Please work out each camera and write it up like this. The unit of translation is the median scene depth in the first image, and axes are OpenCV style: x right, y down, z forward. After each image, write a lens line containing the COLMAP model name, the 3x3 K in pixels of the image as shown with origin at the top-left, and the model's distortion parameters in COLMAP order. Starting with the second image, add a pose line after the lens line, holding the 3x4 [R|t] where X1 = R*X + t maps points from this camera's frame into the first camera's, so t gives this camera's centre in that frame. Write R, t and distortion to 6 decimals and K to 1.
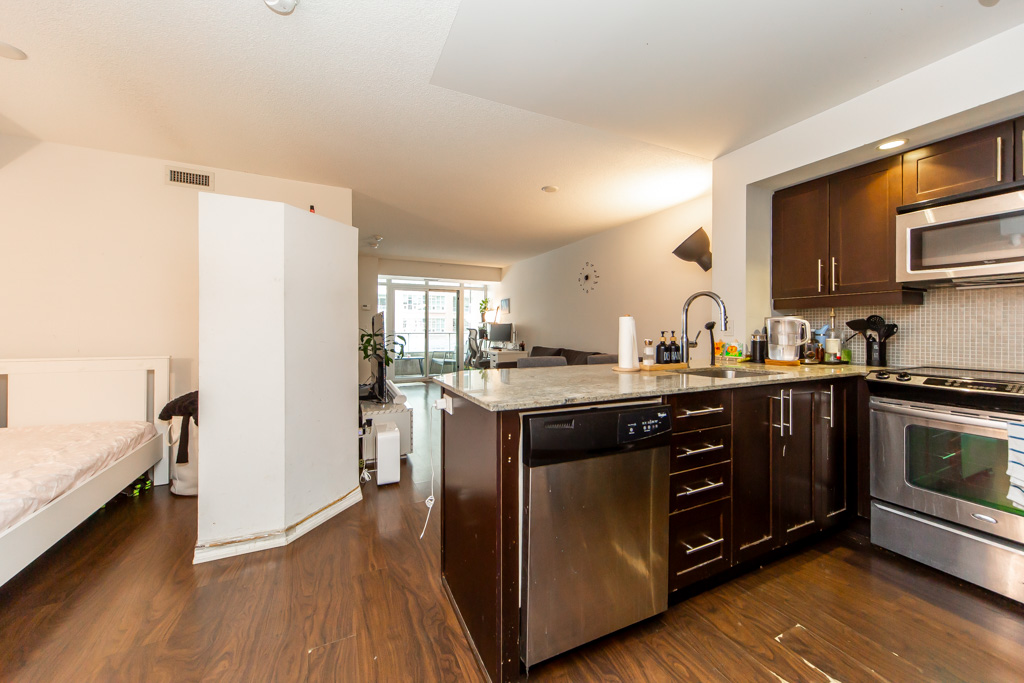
lens RADIAL K [[376.6, 0, 513.6], [0, 376.6, 330.2], [0, 0, 1]] dist [0.002736, -0.000185]
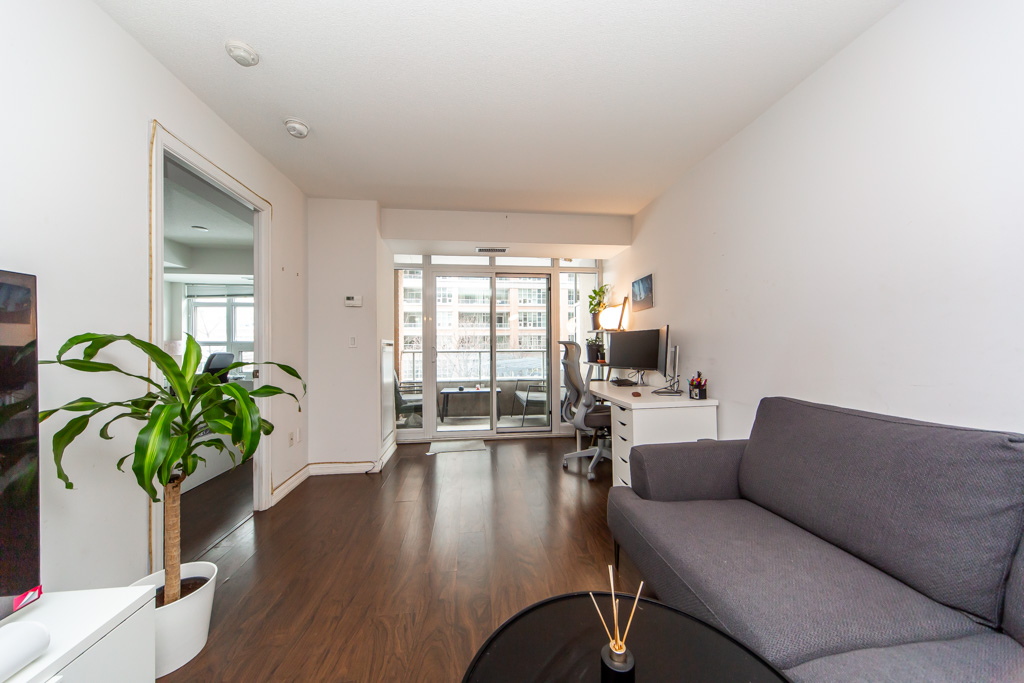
lens RADIAL K [[356.9, 0, 512.0], [0, 356.9, 341.5], [0, 0, 1]] dist [-0.000678, -0.000079]
pose [[0.947108, -0.012410, -0.320675, -0.078297], [0.007230, 0.999824, -0.017340, 0.005386], [0.320833, 0.014104, 0.947031, 1.210921]]
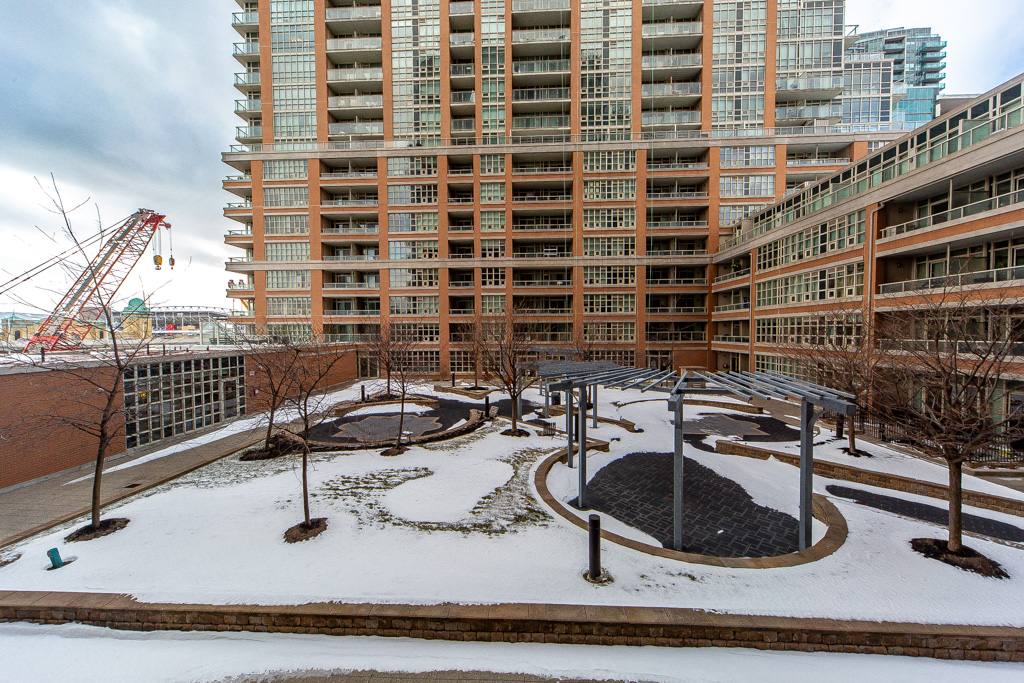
lens RADIAL K [[354.2, 0, 511.4], [0, 354.2, 343.0], [0, 0, 1]] dist [0.000350, -0.000150]
pose [[0.875707, 0.012140, -0.482690, -0.670571], [0.003964, 0.999469, 0.032329, -0.168603], [0.482826, -0.030224, 0.875195, 2.931526]]
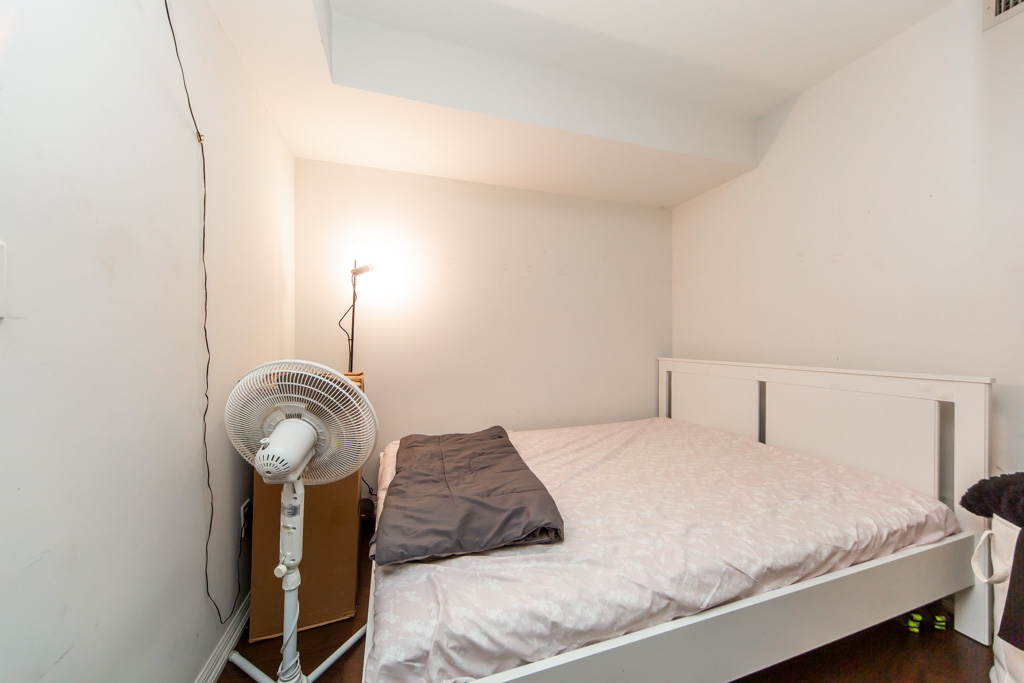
lens RADIAL K [[358.8, 0, 513.7], [0, 358.8, 344.6], [0, 0, 1]] dist [0.007144, -0.000020]
pose [[-0.136630, 0.003611, -0.990616, -0.304514], [-0.003367, 0.999986, 0.004109, 0.019613], [0.990616, 0.003896, -0.136616, 0.376155]]
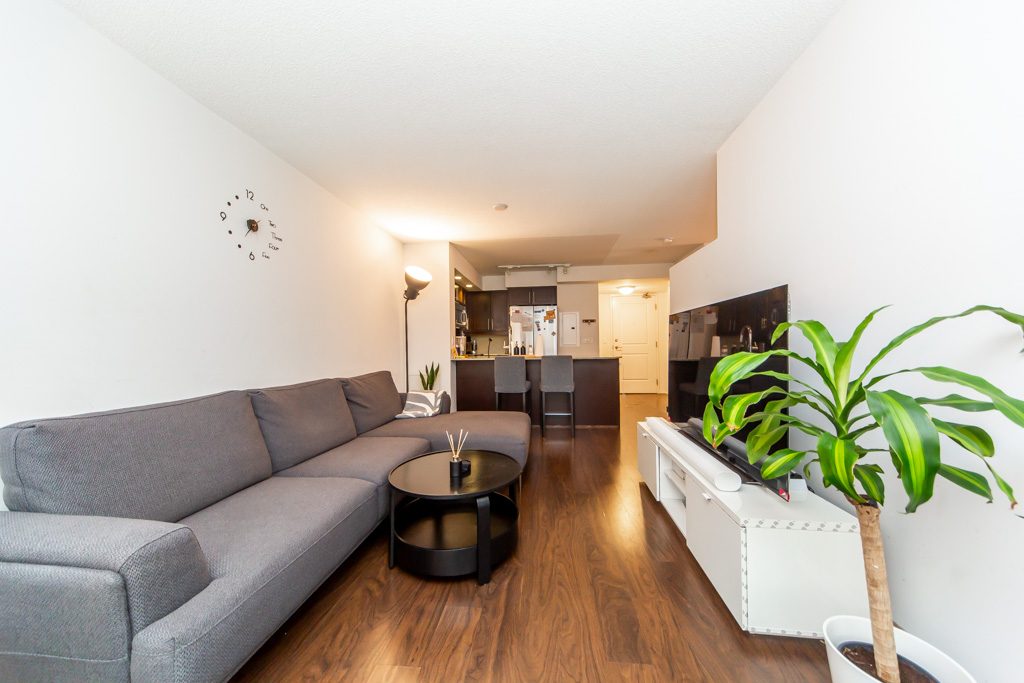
lens RADIAL K [[354.2, 0, 511.4], [0, 354.2, 343.0], [0, 0, 1]] dist [0.000350, -0.000150]
pose [[-0.852250, 0.013930, 0.522949, -0.448524], [0.014724, 0.999888, -0.002639, 0.011037], [-0.522927, 0.005451, -0.852360, 1.849493]]
